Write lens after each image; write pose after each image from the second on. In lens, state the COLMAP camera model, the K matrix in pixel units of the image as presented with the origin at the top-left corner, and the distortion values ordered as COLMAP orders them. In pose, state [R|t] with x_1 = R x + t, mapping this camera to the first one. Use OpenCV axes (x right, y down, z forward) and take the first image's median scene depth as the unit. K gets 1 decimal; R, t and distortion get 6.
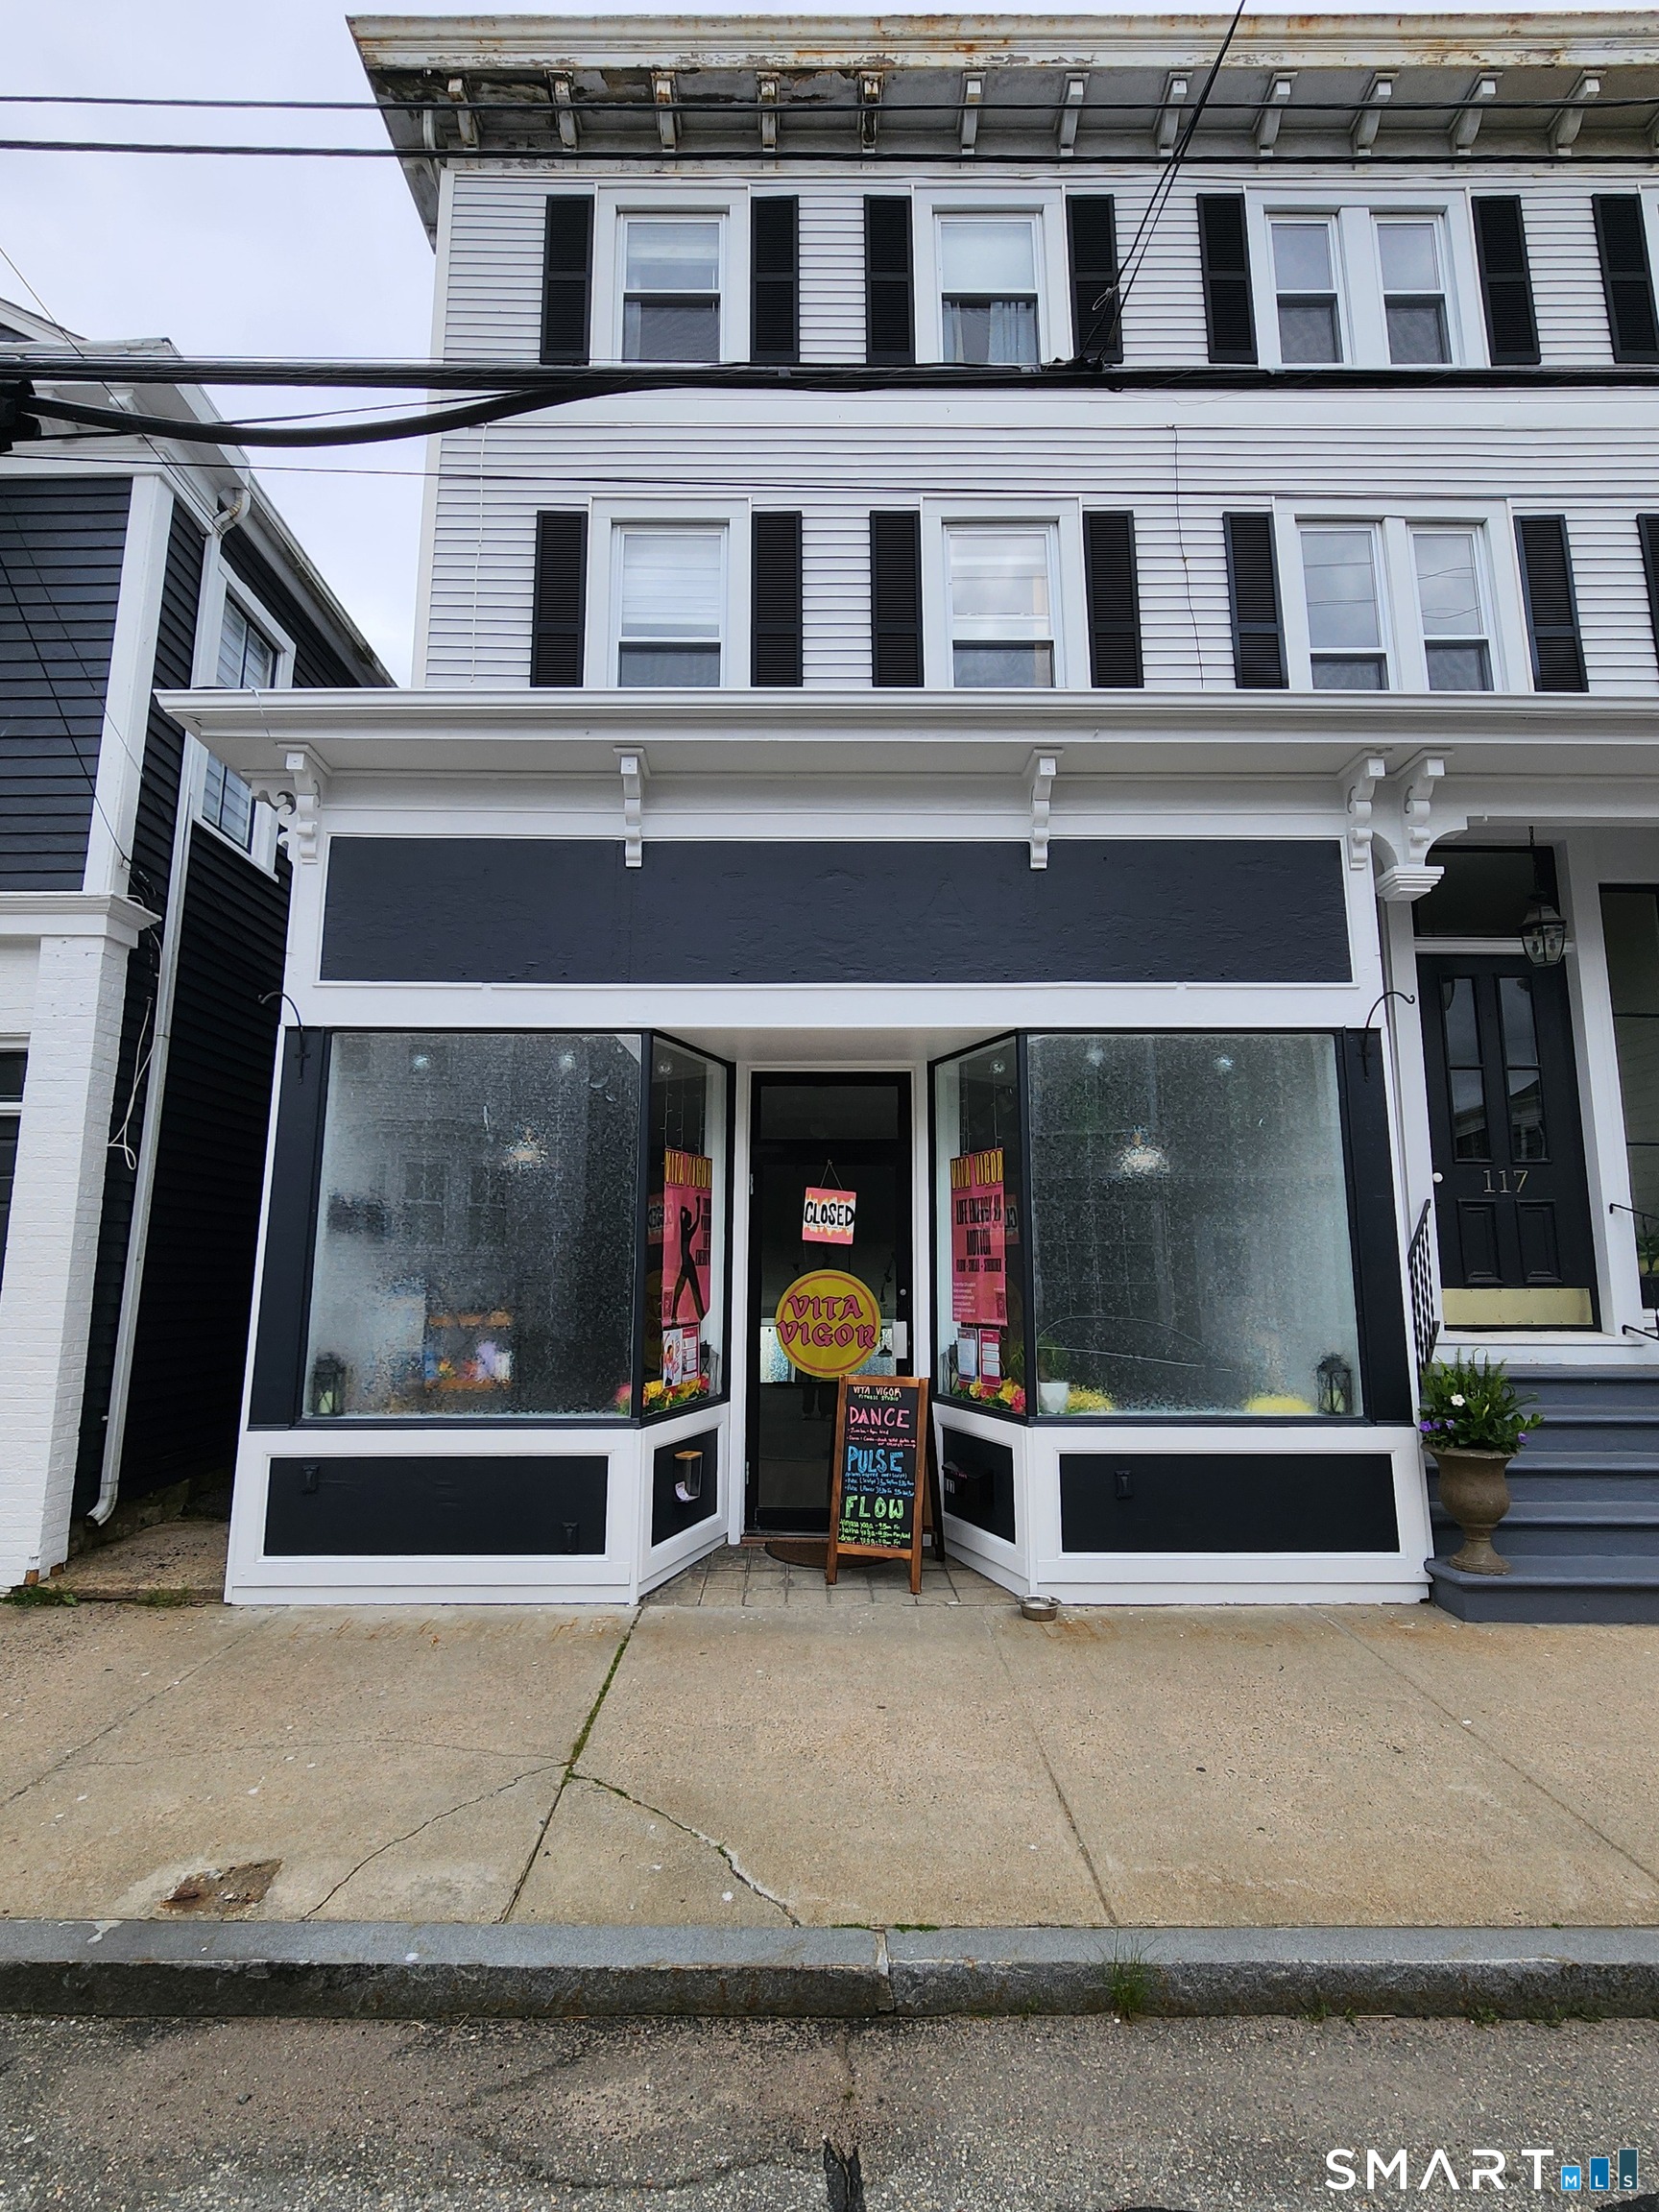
lens RADIAL K [[1133.3, 0, 829.5], [0, 1133.3, 1106.0], [0, 0, 1]] dist [0.002980, 0.001220]
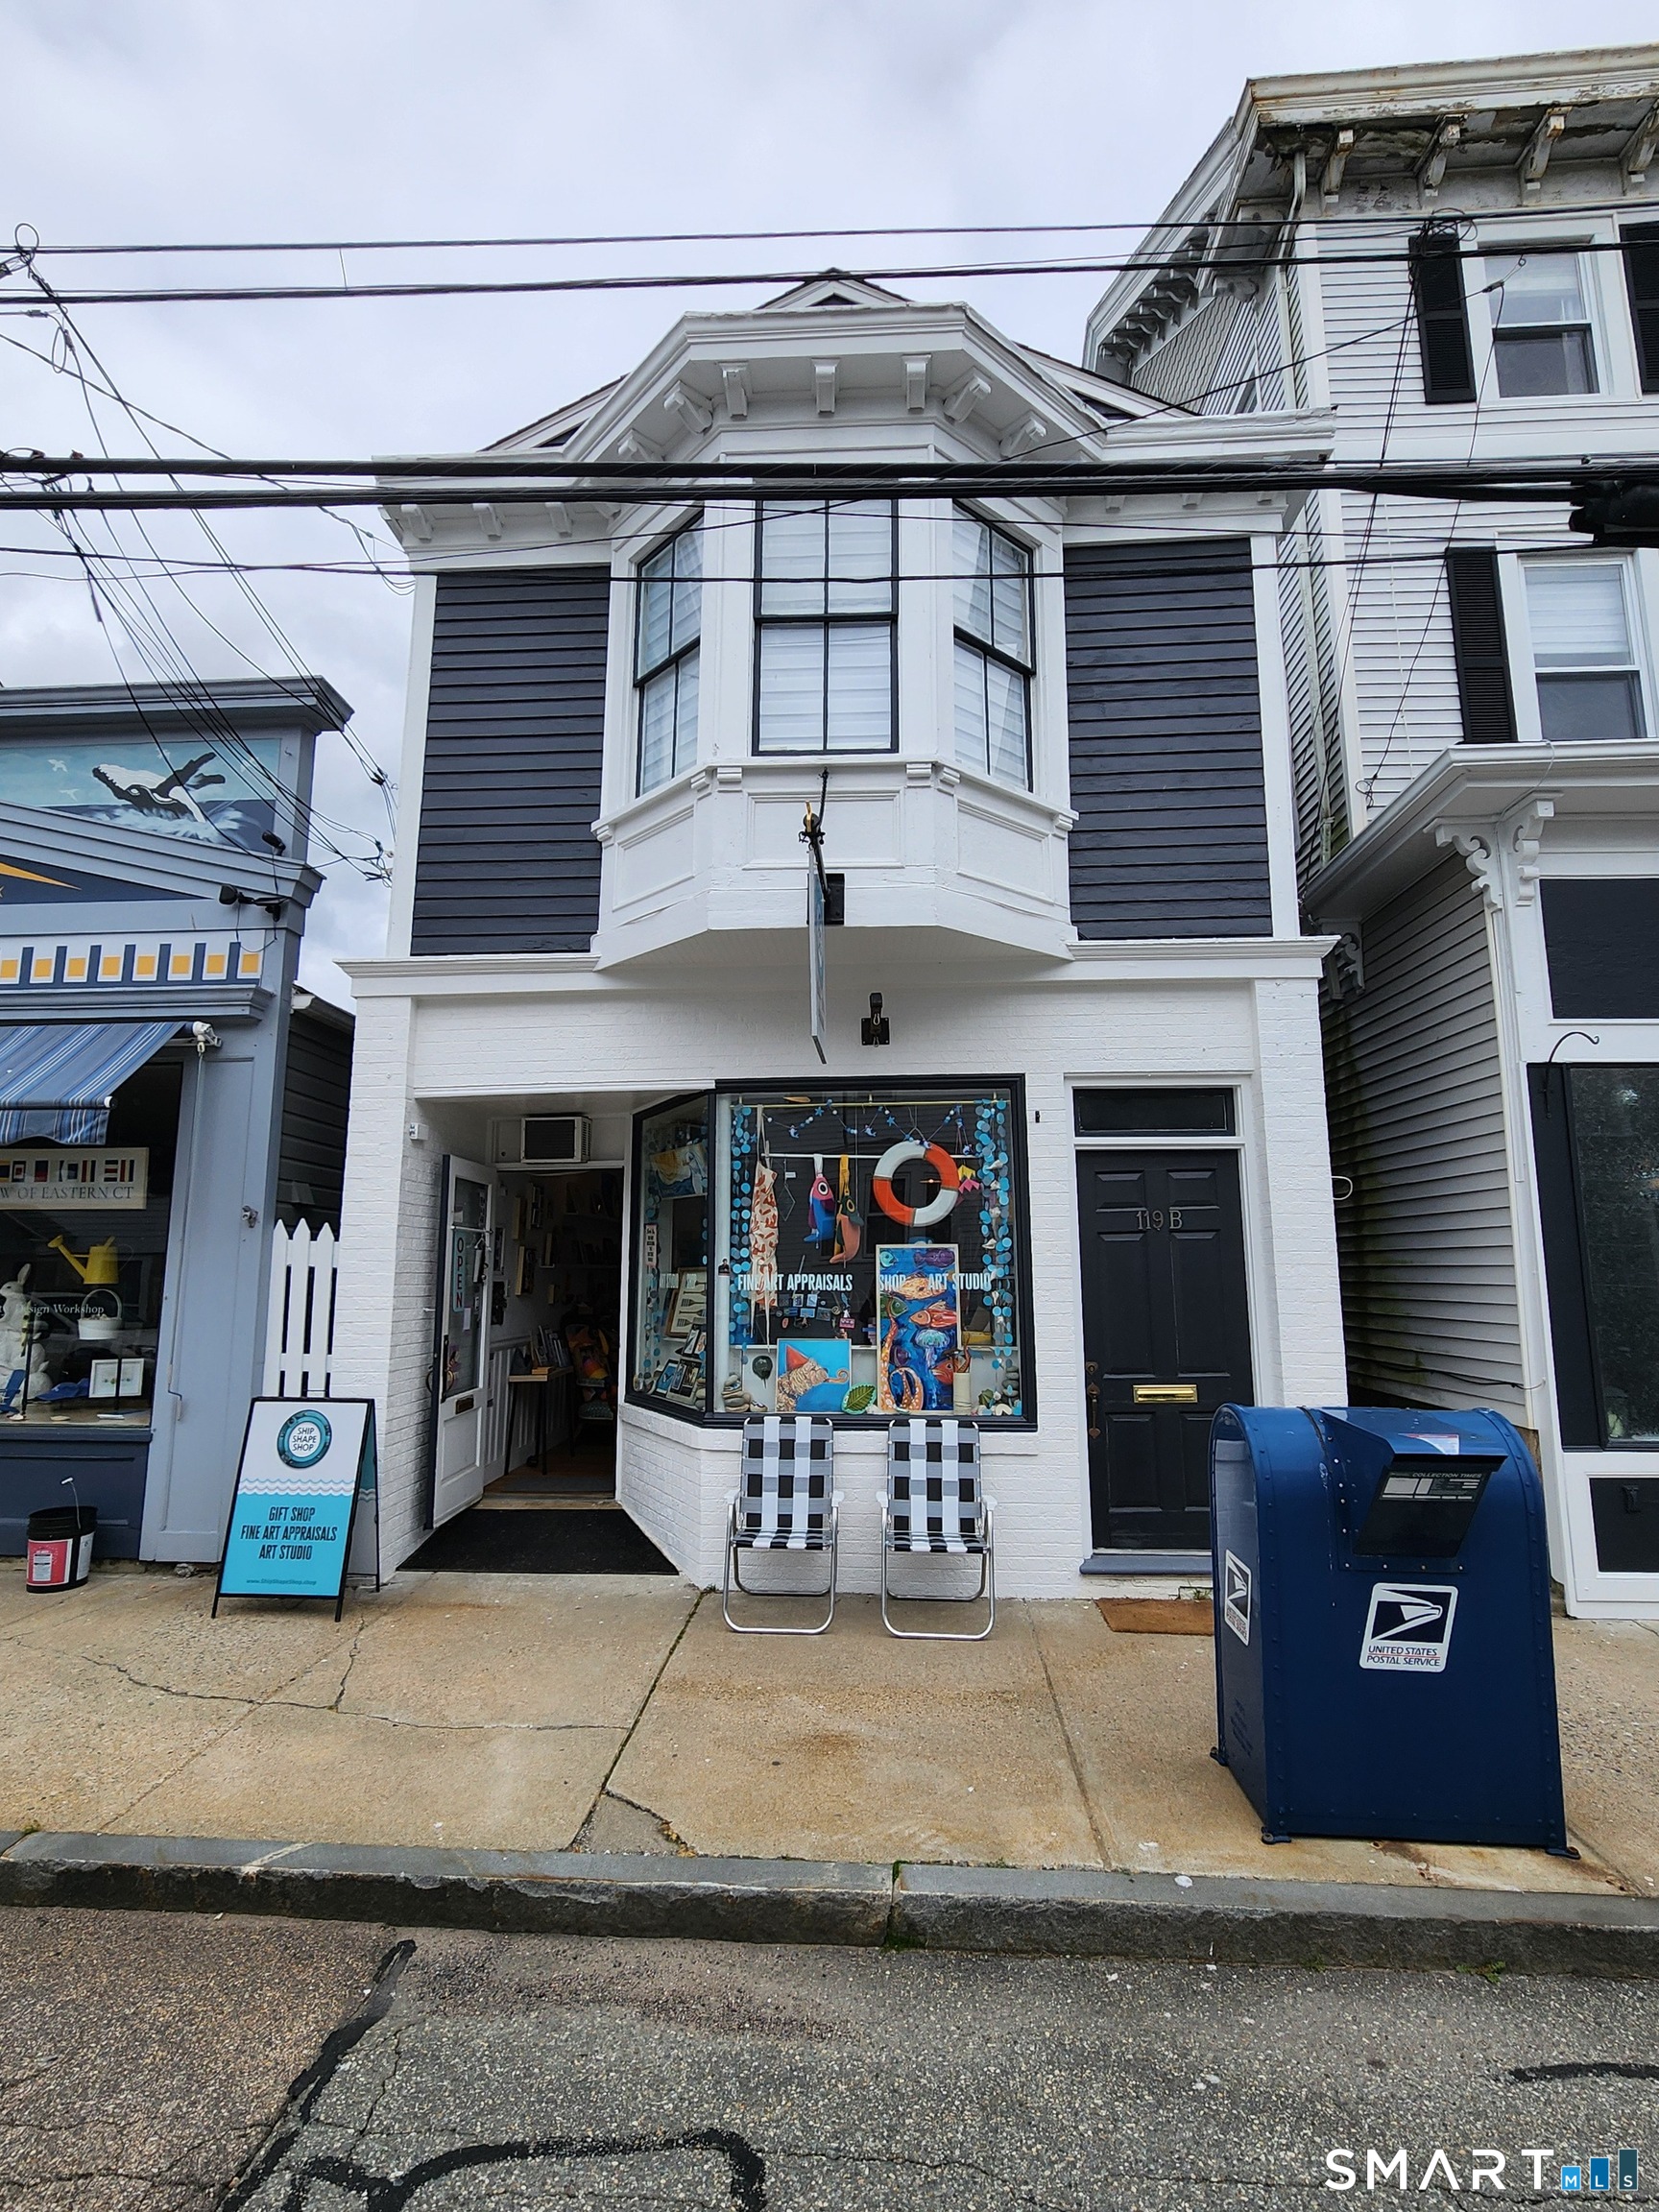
lens RADIAL K [[1133.3, 0, 829.5], [0, 1133.3, 1106.0], [0, 0, 1]] dist [0.002980, 0.001220]
pose [[0.997461, -0.011430, -0.070288, -0.902541], [0.011436, 0.999935, -0.000317, -0.031430], [0.070287, -0.000488, 0.997527, -0.073349]]
